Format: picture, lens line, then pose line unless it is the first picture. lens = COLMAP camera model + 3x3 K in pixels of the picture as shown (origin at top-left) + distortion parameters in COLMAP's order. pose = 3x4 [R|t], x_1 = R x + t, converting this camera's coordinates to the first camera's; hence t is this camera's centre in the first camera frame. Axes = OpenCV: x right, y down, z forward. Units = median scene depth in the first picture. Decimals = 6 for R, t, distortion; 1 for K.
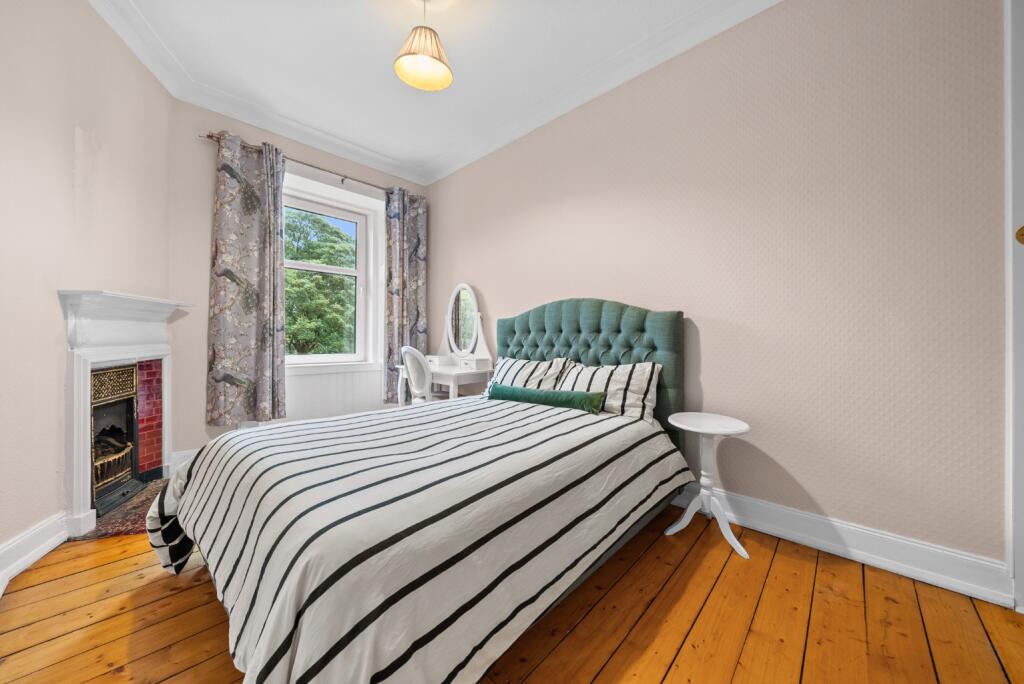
lens RADIAL K [[358.8, 0, 507.0], [0, 358.8, 341.6], [0, 0, 1]] dist [-0.010563, -0.000091]
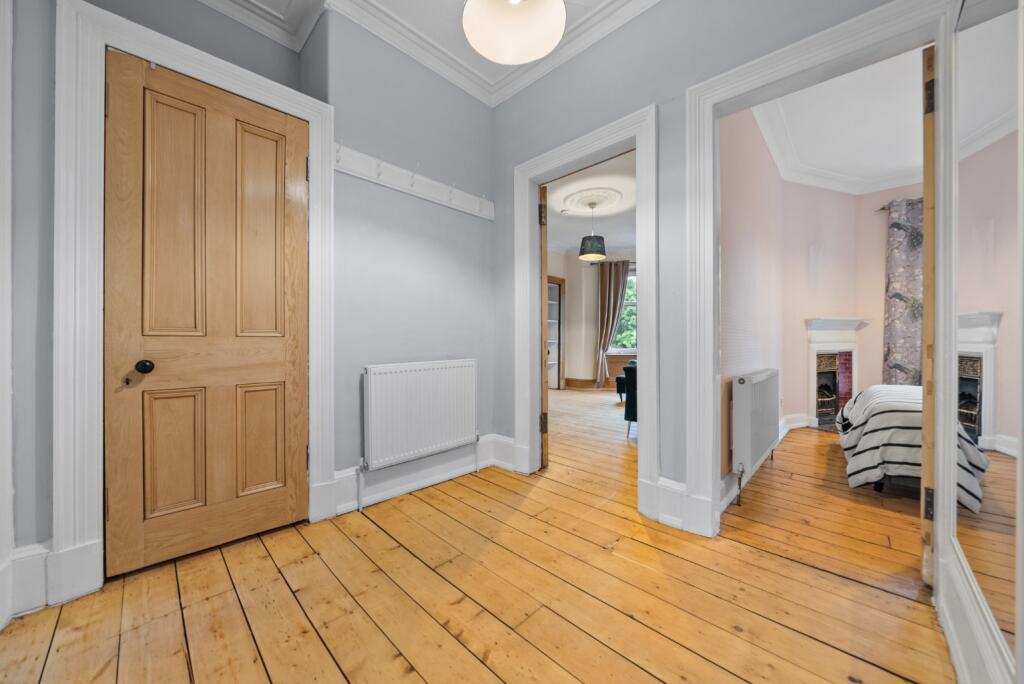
lens RADIAL K [[358.8, 0, 507.0], [0, 358.8, 341.6], [0, 0, 1]] dist [-0.010563, -0.000091]
pose [[-0.015867, -0.004044, -0.999866, 0.724732], [-0.005893, 0.999975, -0.003951, 0.015745], [0.999857, 0.005829, -0.015890, -0.605076]]
